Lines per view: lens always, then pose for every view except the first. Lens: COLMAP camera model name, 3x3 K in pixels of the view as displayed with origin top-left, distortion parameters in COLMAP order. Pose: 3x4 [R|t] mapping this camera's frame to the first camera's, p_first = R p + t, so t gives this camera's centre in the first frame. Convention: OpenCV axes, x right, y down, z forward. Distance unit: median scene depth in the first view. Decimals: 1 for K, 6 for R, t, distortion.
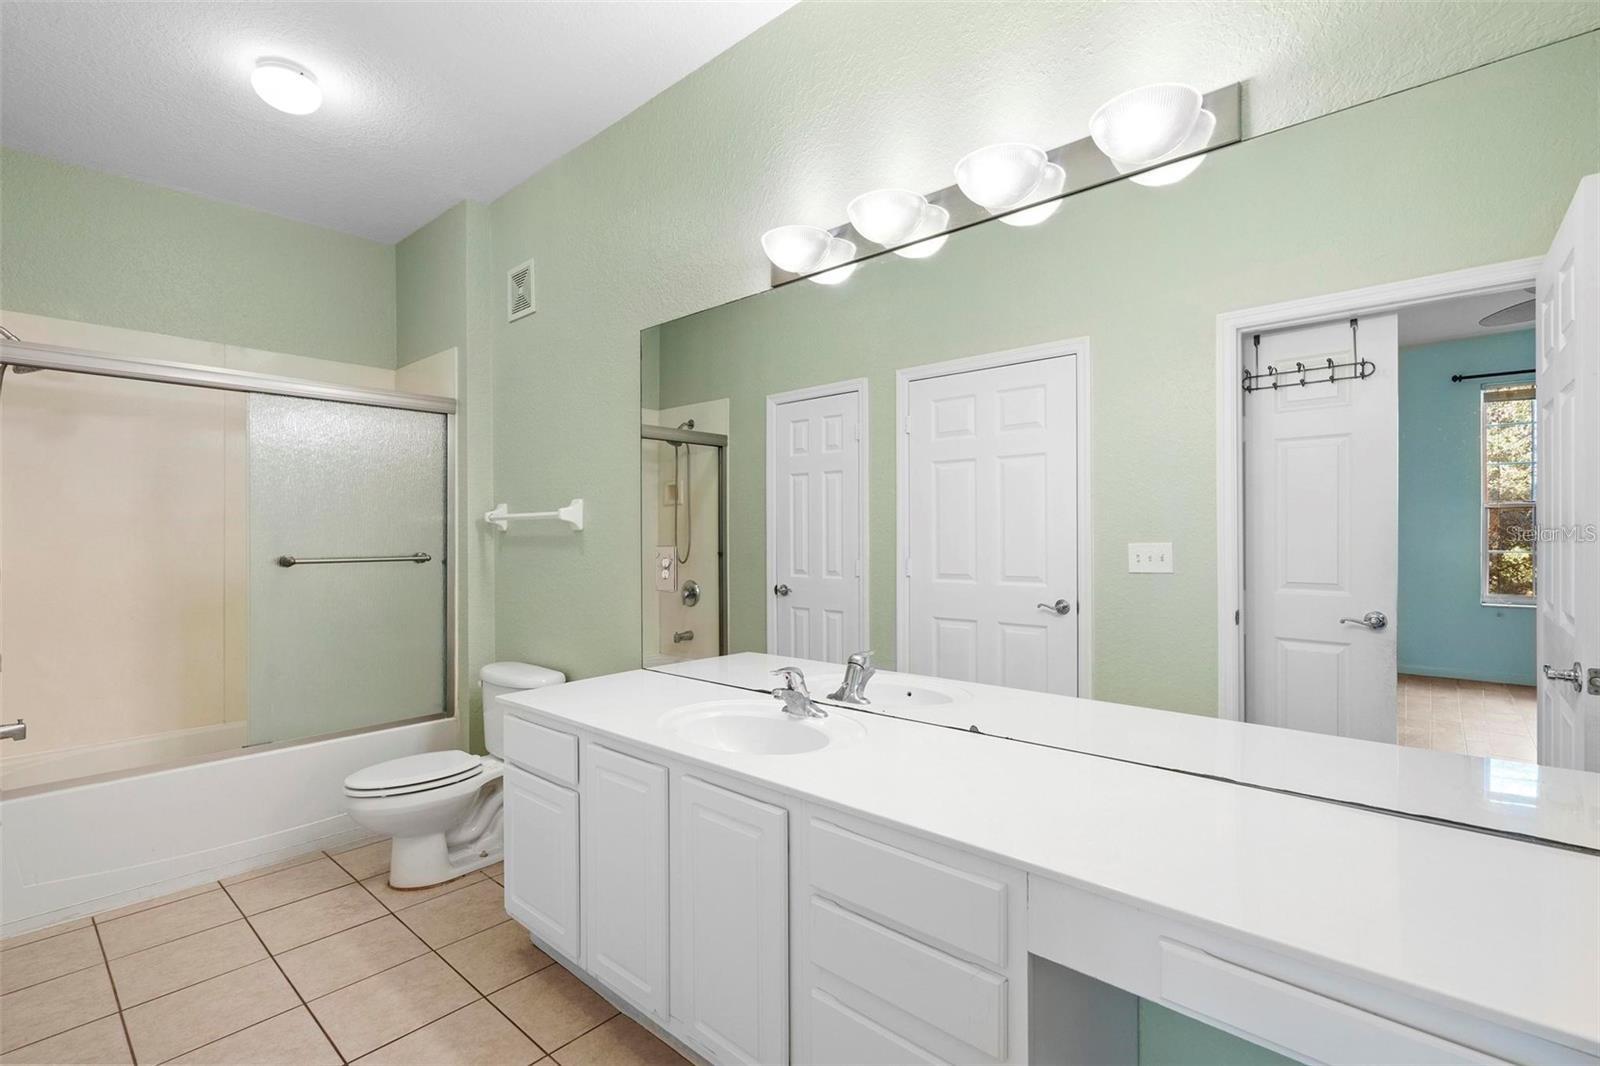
lens RADIAL K [[724.8, 0, 801.1], [0, 724.8, 531.3], [0, 0, 1]] dist [-0.012531, 0.003745]
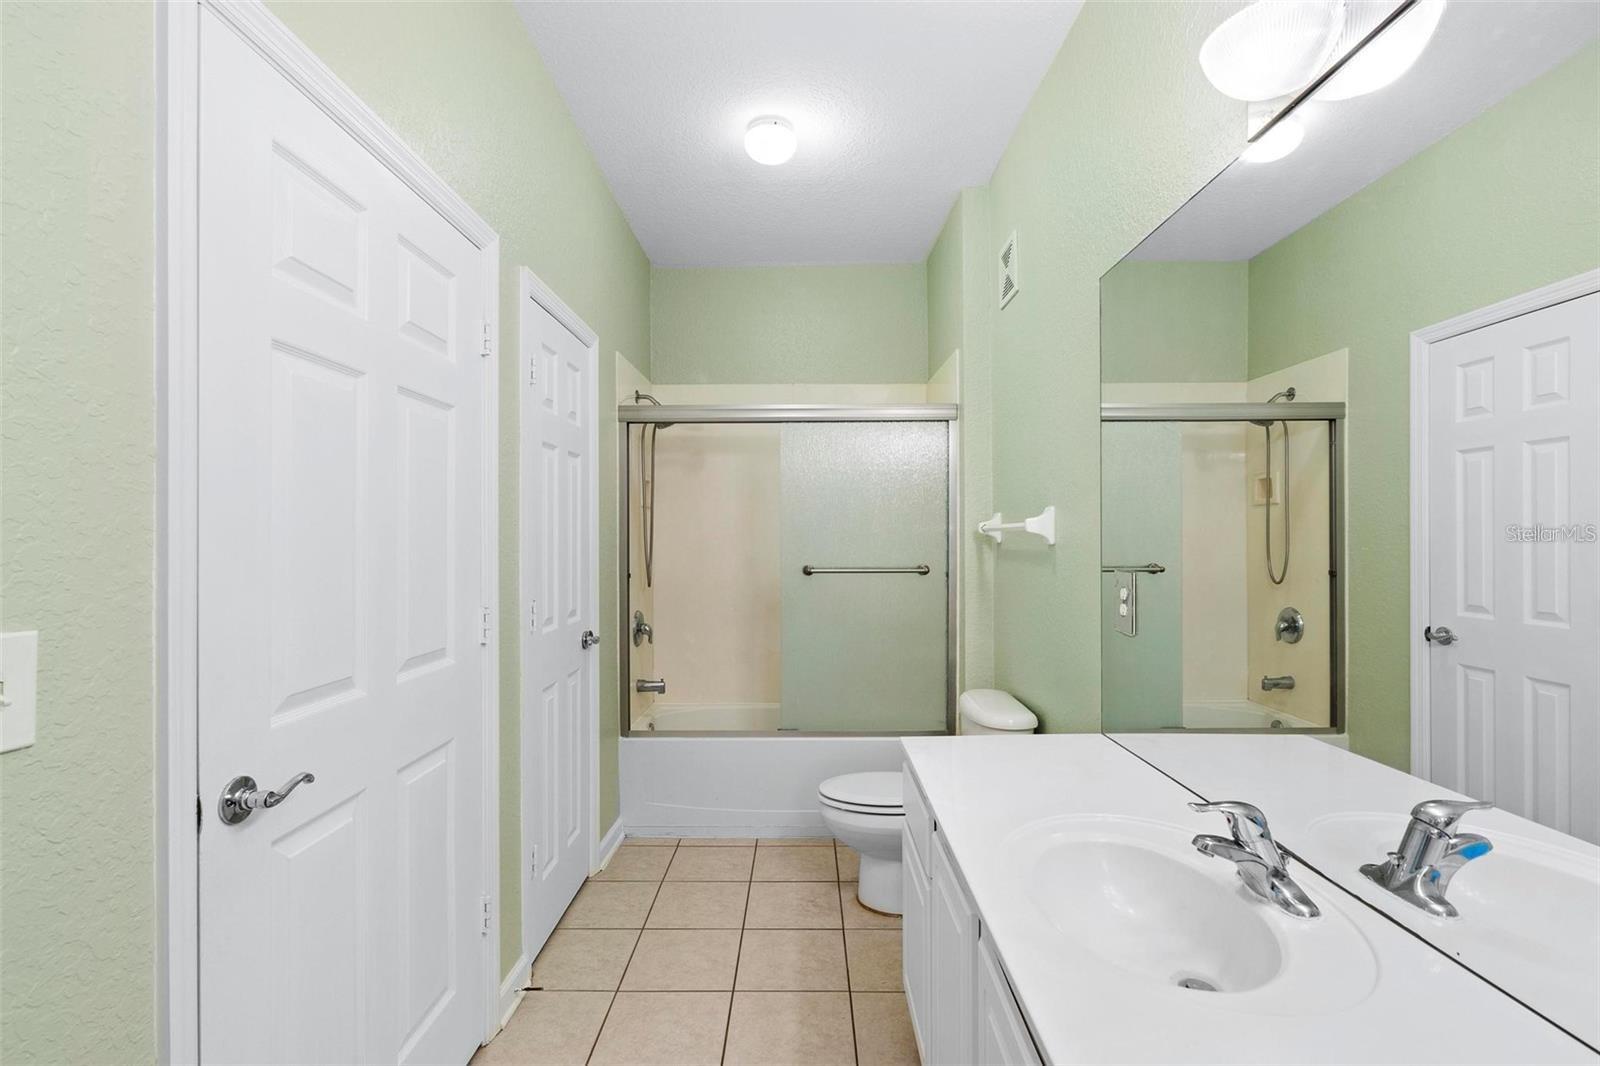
lens RADIAL K [[724.8, 0, 801.1], [0, 724.8, 536.6], [0, 0, 1]] dist [-0.012531, 0.003745]
pose [[0.653222, 0.000798, -0.757166, 0.088167], [0.004120, 0.999981, 0.004608, -0.010785], [0.757155, -0.006129, 0.653206, 0.178187]]
